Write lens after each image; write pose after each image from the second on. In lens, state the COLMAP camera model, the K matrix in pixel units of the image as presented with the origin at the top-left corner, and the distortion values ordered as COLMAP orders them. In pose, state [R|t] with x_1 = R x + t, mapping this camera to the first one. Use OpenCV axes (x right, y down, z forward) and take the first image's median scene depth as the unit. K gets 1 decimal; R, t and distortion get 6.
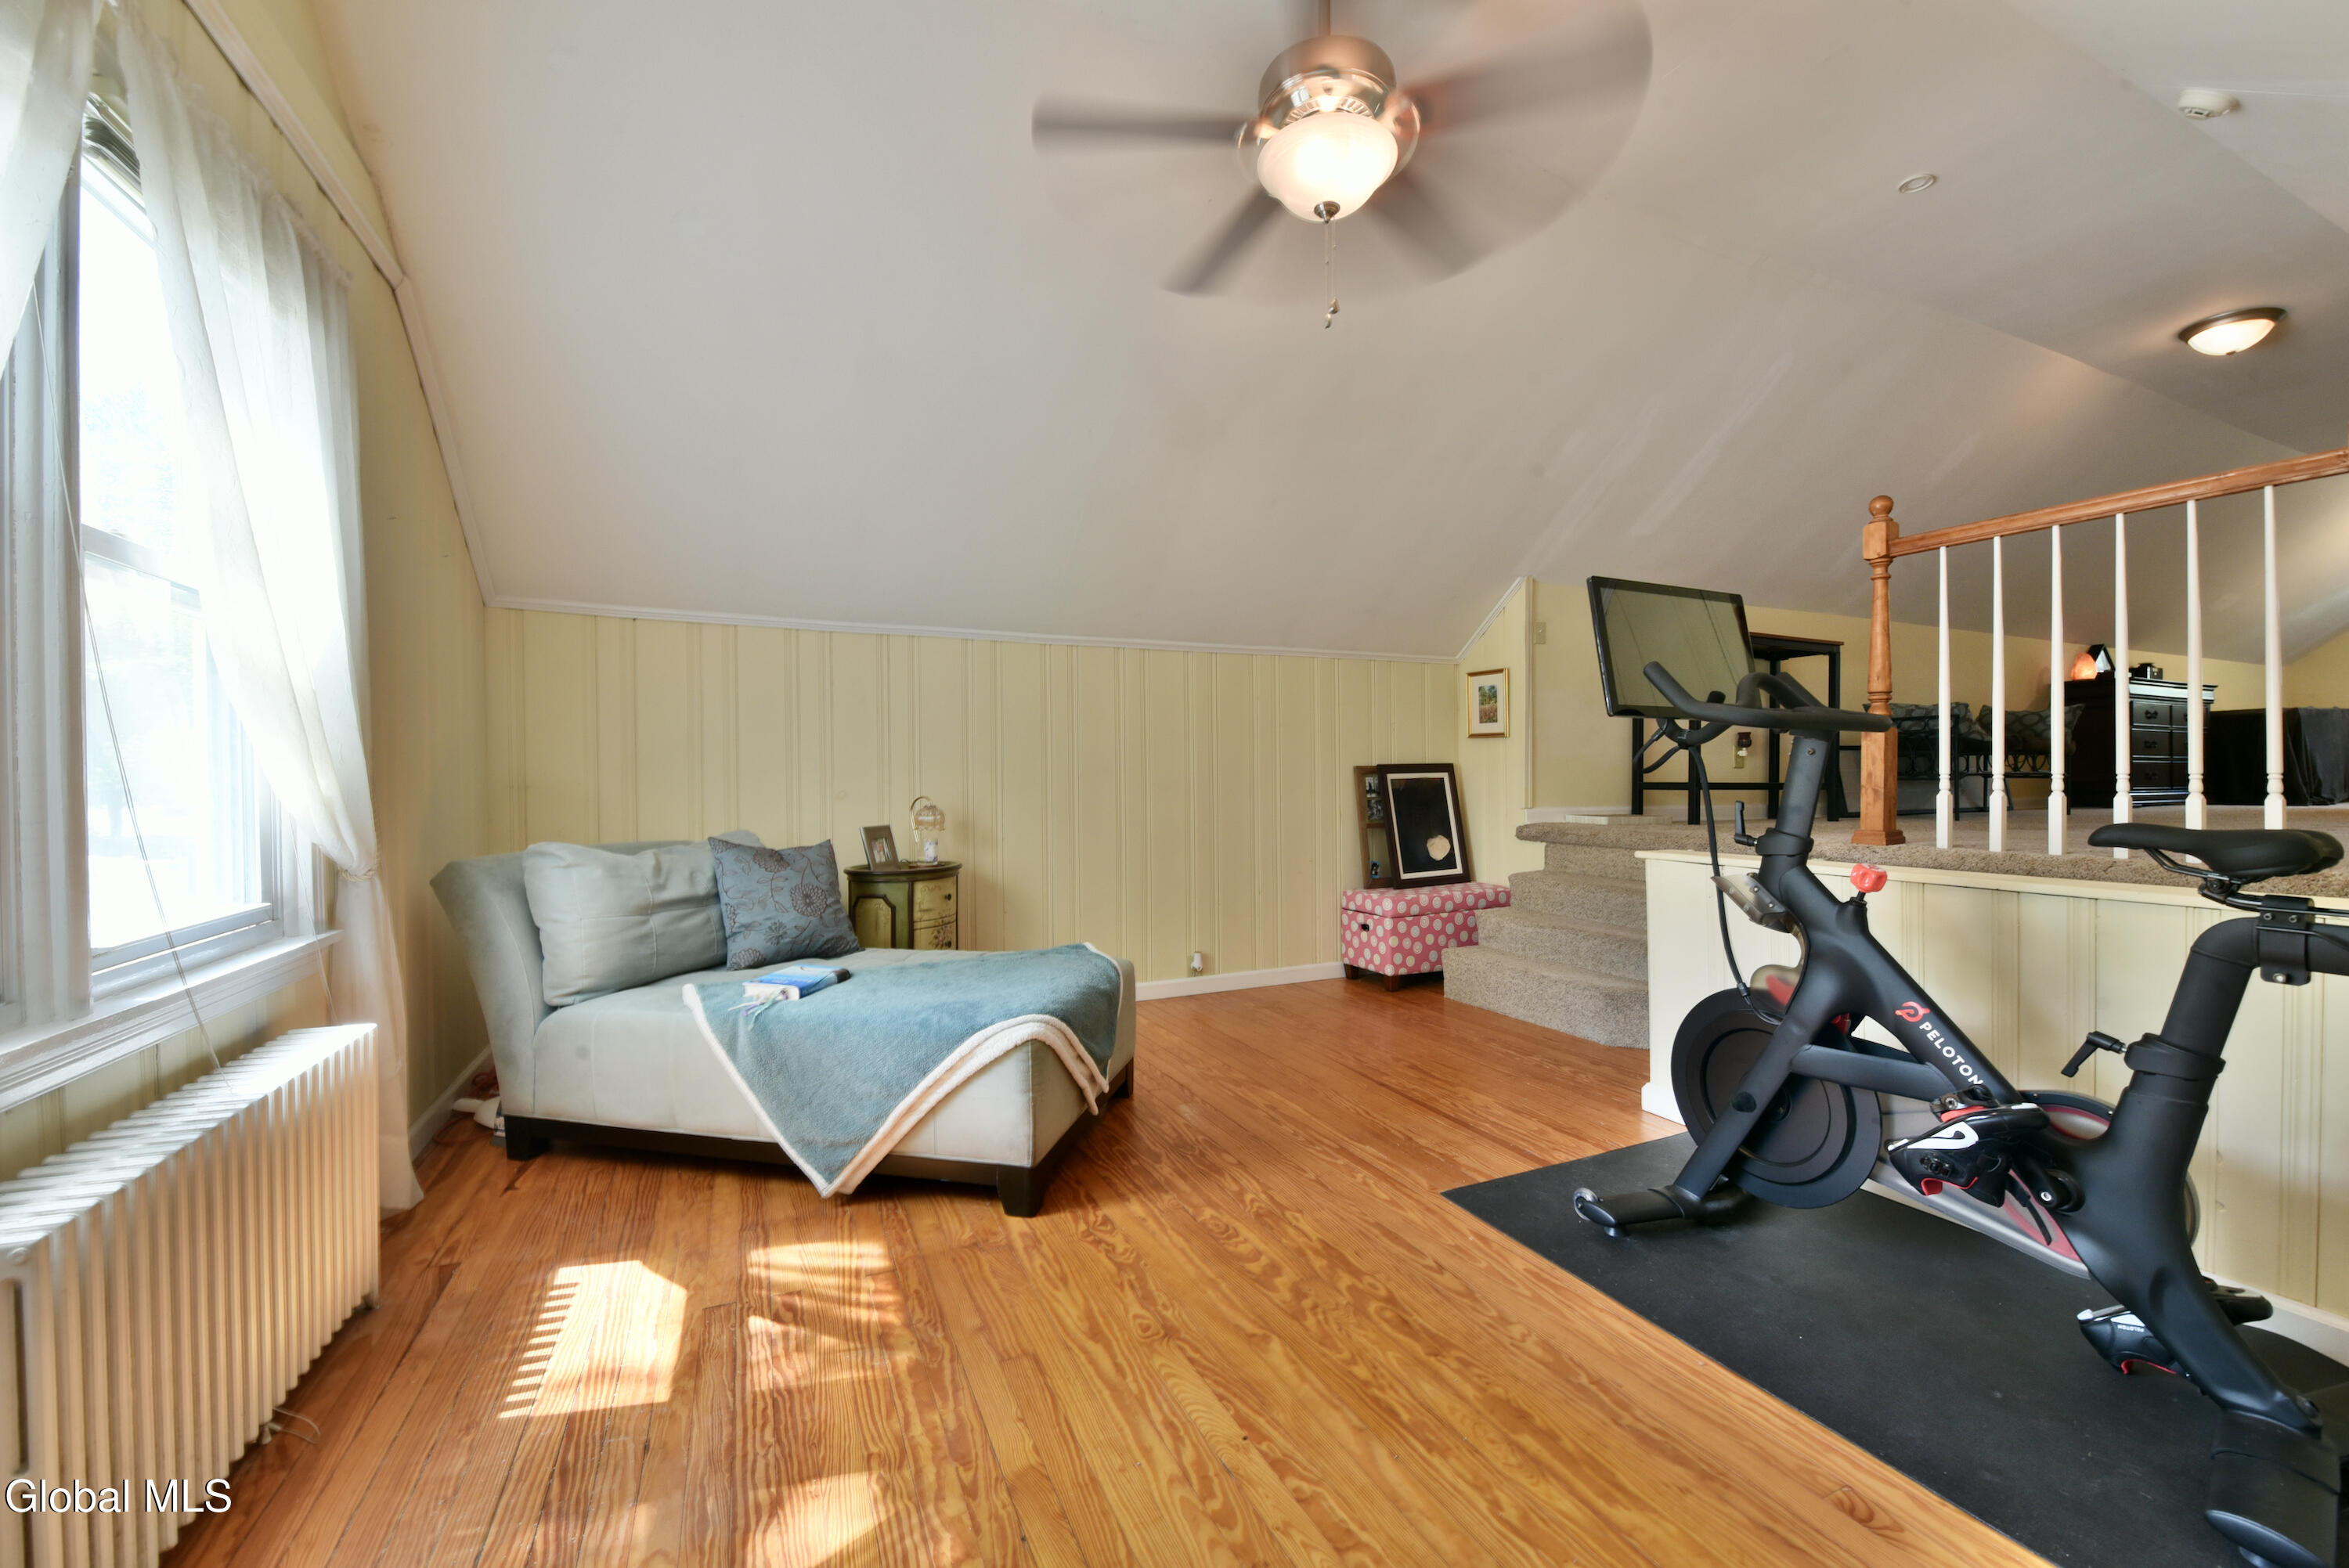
lens RADIAL K [[958.5, 0, 1177.5], [0, 958.5, 787.3], [0, 0, 1]] dist [-0.012246, -0.003648]
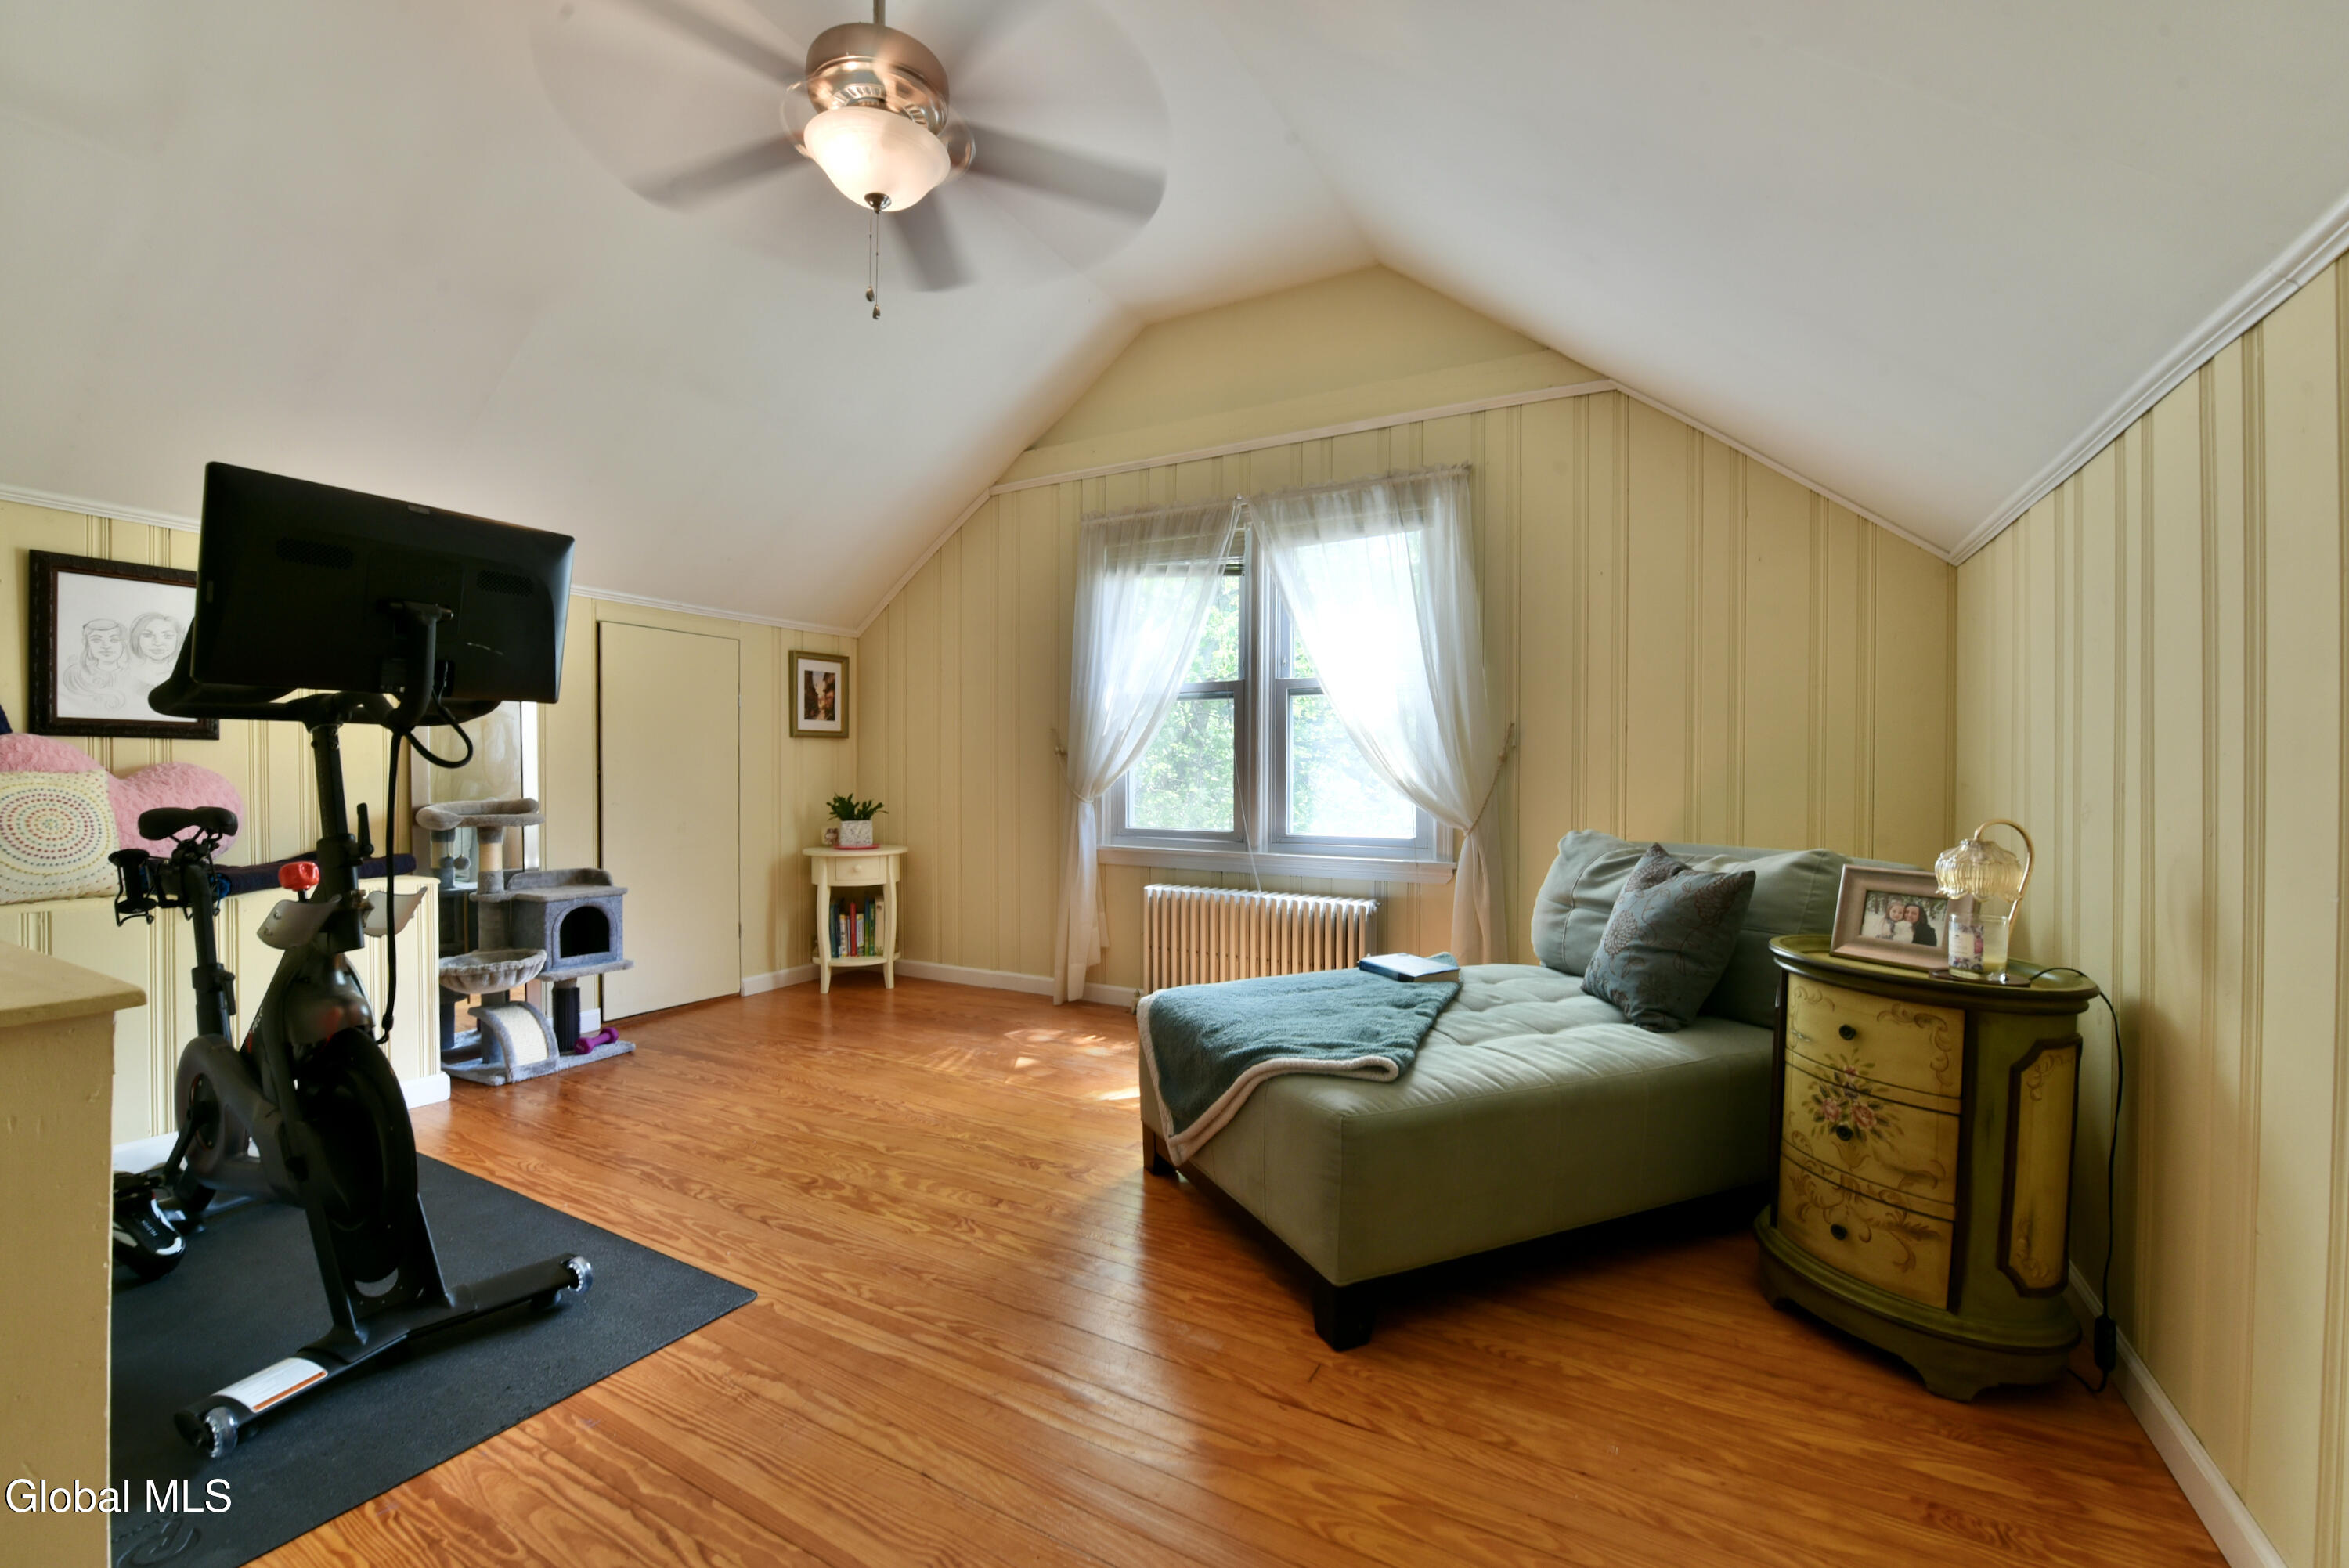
lens RADIAL K [[958.5, 0, 1177.5], [0, 958.5, 787.3], [0, 0, 1]] dist [-0.012246, -0.003648]
pose [[-0.800638, 0.004079, -0.599134, 0.535438], [-0.004262, 0.999913, 0.012503, -0.011665], [0.599133, 0.012563, -0.800551, 2.102756]]
